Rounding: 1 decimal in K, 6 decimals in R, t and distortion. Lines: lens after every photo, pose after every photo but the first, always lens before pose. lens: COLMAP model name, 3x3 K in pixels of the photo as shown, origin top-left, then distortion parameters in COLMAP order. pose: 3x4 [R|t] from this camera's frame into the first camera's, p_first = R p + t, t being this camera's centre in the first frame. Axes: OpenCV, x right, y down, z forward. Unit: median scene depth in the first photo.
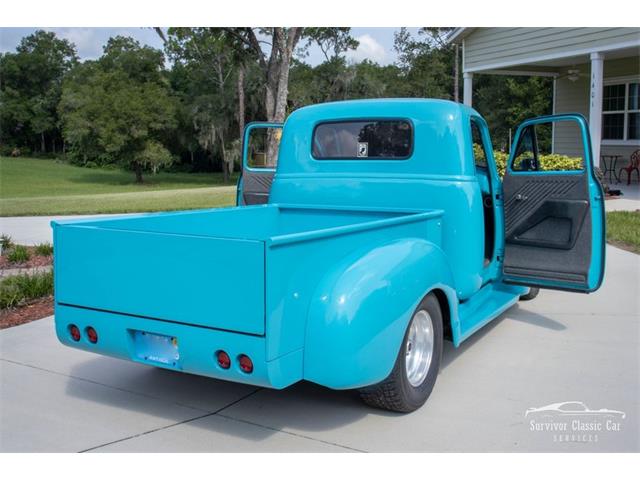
lens RADIAL K [[724.9, 0, 337.8], [0, 724.9, 237.7], [0, 0, 1]] dist [-0.055526, 0.035044]
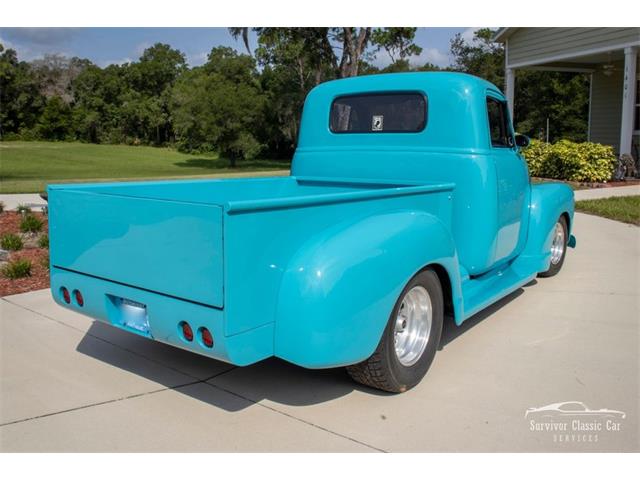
lens RADIAL K [[620.1, 0, 313.6], [0, 620.1, 221.8], [0, 0, 1]] dist [-0.184701, 0.199878]
pose [[0.989391, 0.022440, -0.143533, 0.007261], [-0.021162, 0.999722, 0.010428, 0.000860], [0.143727, -0.007280, 0.989591, 0.014410]]
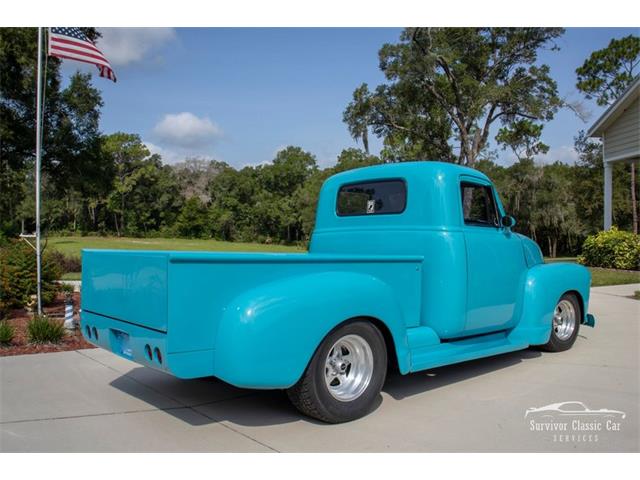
lens RADIAL K [[622.3, 0, 327.0], [0, 622.3, 238.1], [0, 0, 1]] dist [-0.168430, 0.146565]
pose [[0.942889, 0.003199, -0.333092, 0.030453], [-0.045298, 0.991896, -0.118700, 0.005182], [0.330013, 0.127009, 0.935393, 0.004514]]
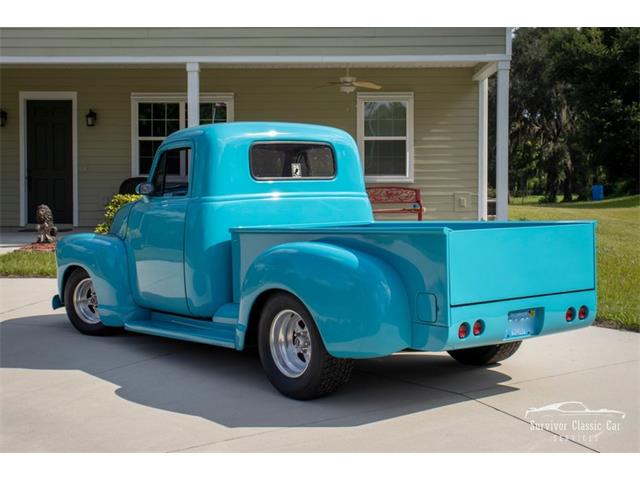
lens RADIAL K [[966.5, 0, 337.9], [0, 966.5, 239.4], [0, 0, 1]] dist [-0.006109, 0.044552]
pose [[0.380082, -0.058435, 0.923105, -0.124671], [0.127516, 0.991783, 0.010279, -0.002935], [-0.916121, 0.113804, 0.384411, 0.042412]]
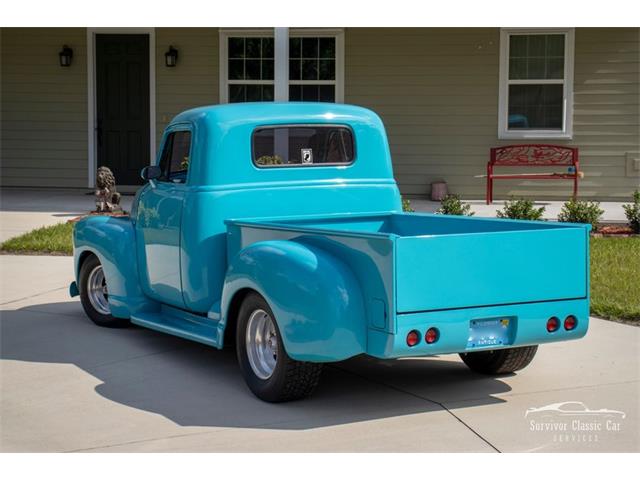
lens RADIAL K [[1341.9, 0, 336.0], [0, 1341.9, 240.6], [0, 0, 1]] dist [0.140883, 0.065588]
pose [[0.536230, -0.082577, 0.840023, -0.146773], [0.112024, 0.993362, 0.026140, -0.005260], [-0.836605, 0.080086, 0.541921, 0.000821]]
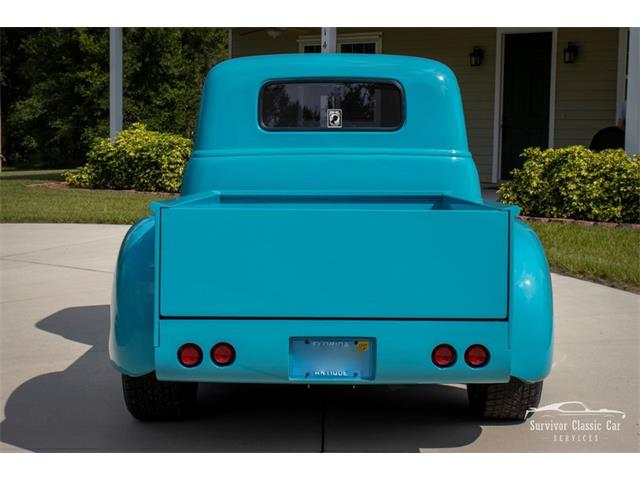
lens RADIAL K [[1135.2, 0, 347.4], [0, 1135.2, 226.8], [0, 0, 1]] dist [0.149378, -0.047416]
pose [[0.873431, -0.034351, 0.485735, -0.055546], [0.055934, 0.997984, -0.030002, 0.003257], [-0.483725, 0.053374, 0.873591, -0.006773]]
